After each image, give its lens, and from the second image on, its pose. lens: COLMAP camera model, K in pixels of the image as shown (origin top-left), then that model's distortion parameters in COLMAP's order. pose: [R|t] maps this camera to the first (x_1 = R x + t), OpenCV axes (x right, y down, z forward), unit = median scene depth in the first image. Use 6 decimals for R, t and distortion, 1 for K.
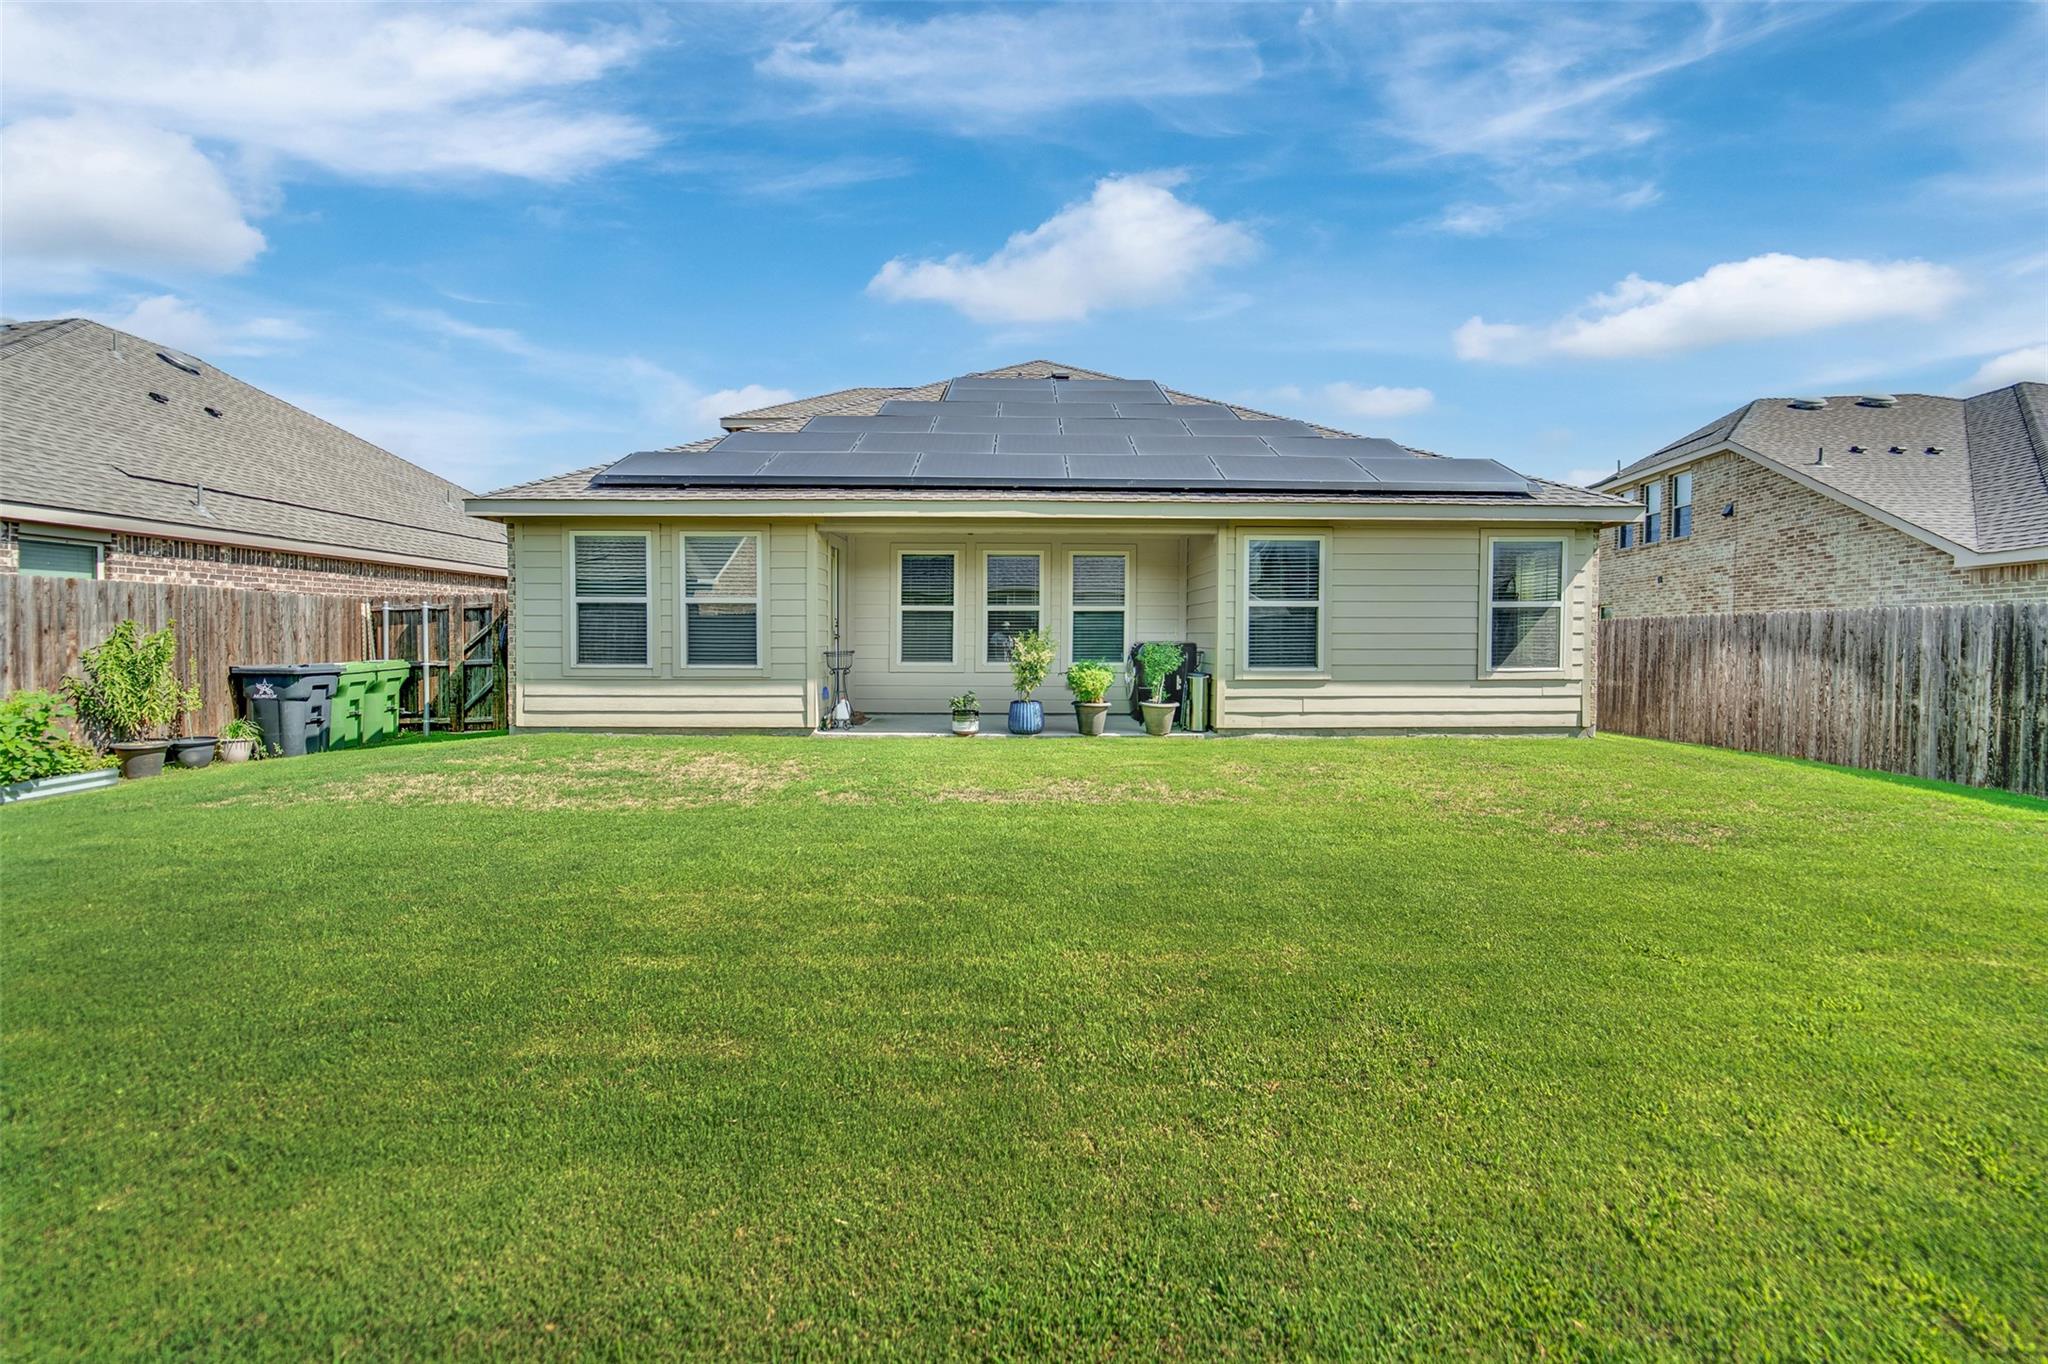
lens RADIAL K [[862.8, 0, 1024.7], [0, 862.8, 655.9], [0, 0, 1]] dist [-0.017519, 0.000139]
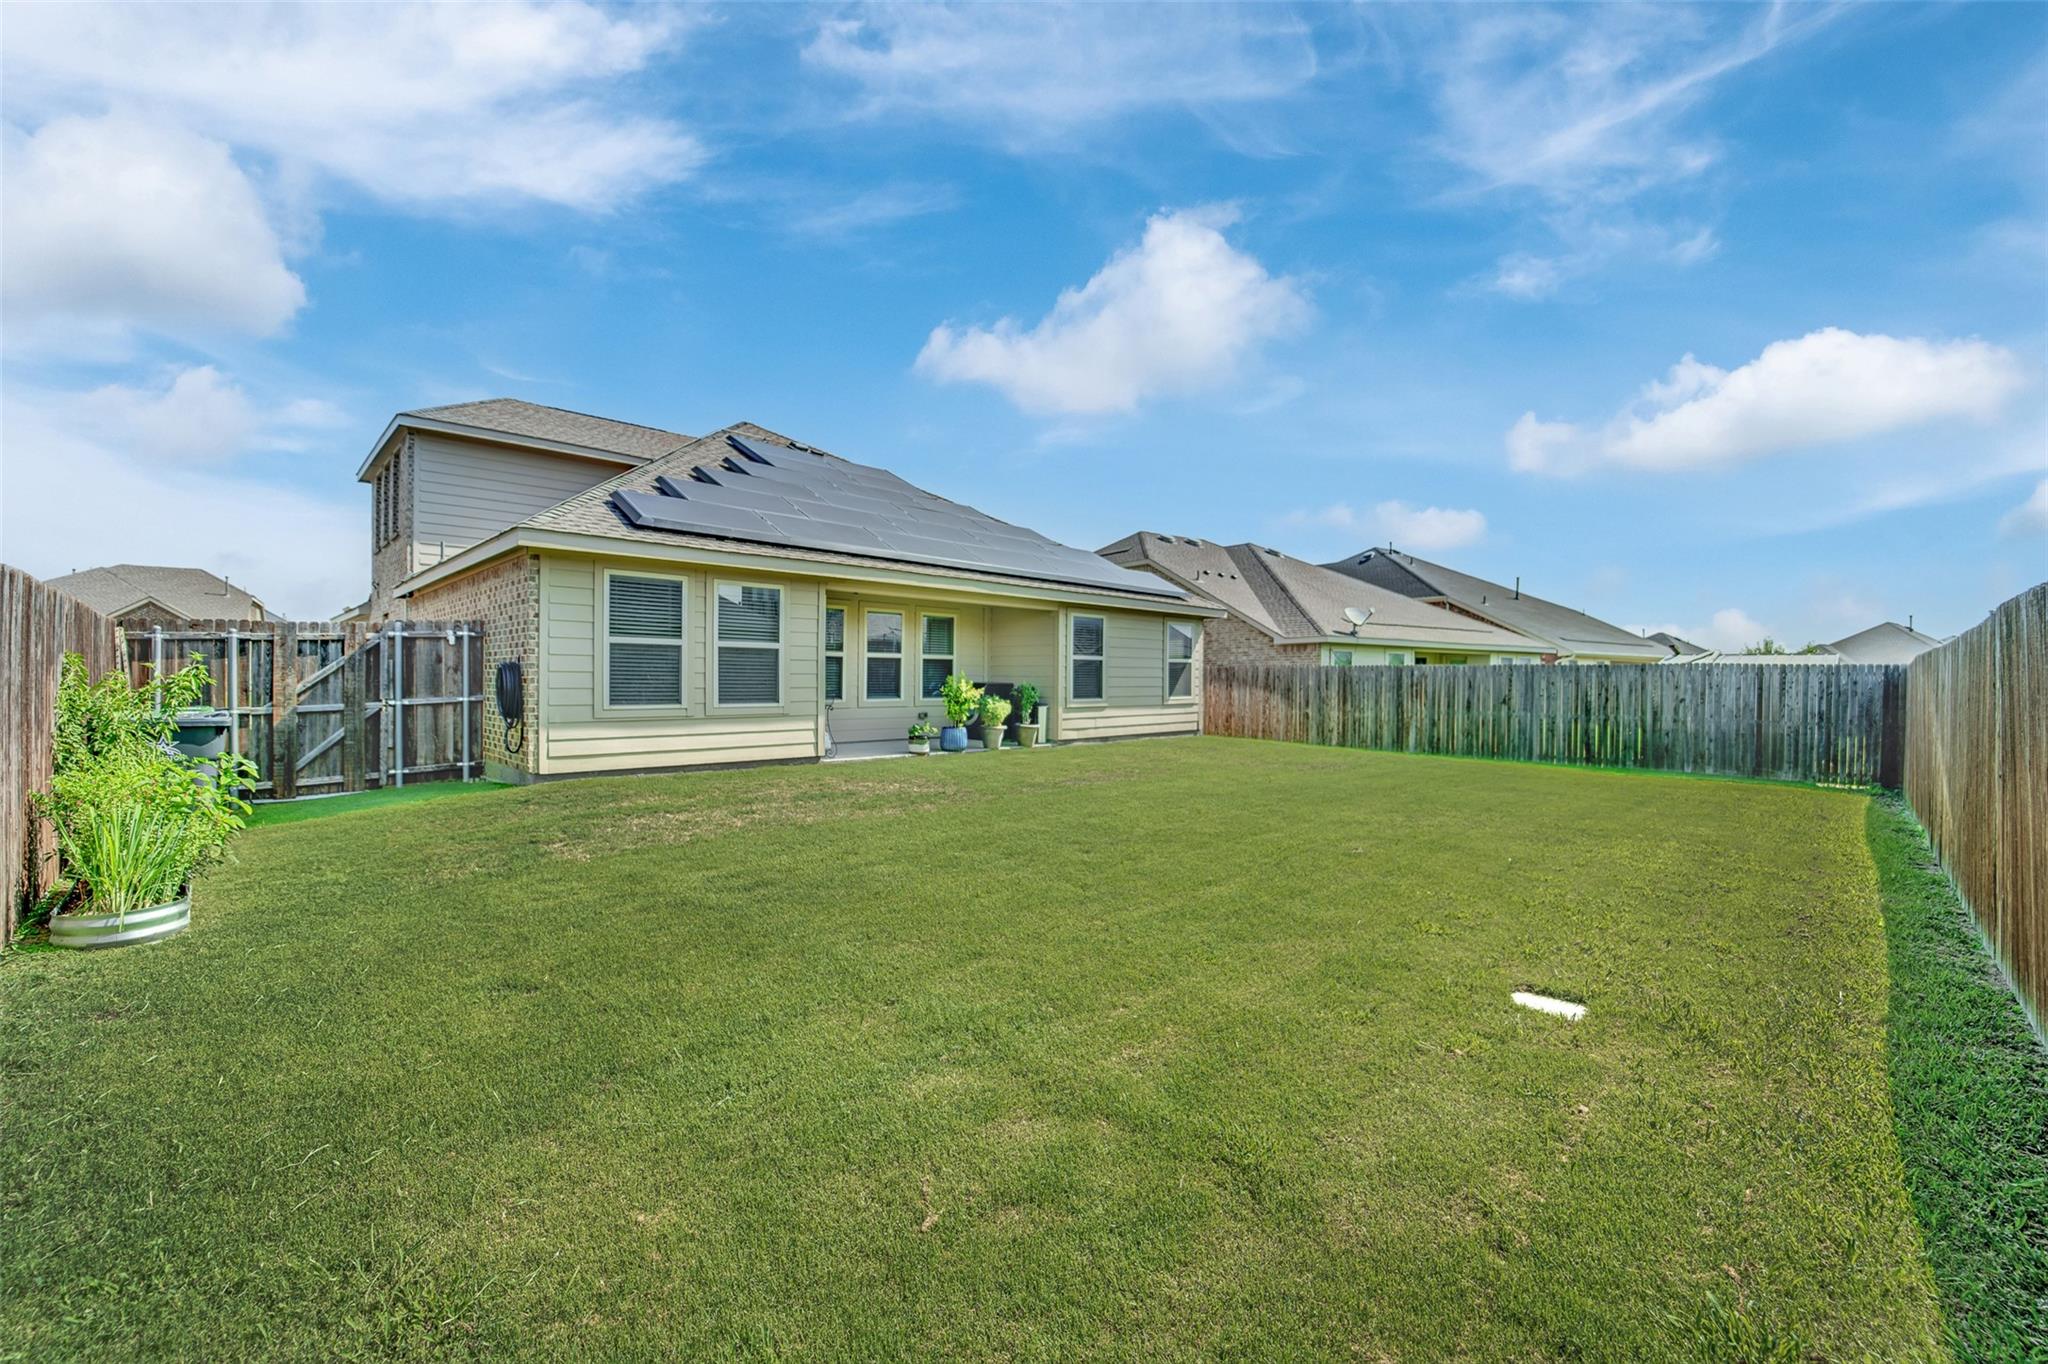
lens RADIAL K [[876.5, 0, 1029.7], [0, 876.5, 661.1], [0, 0, 1]] dist [0.000064, -0.000014]
pose [[0.704102, 0.016436, 0.709909, -0.891138], [0.011805, 0.999323, -0.034845, -0.000606], [-0.710001, 0.032915, 0.703431, -0.039182]]
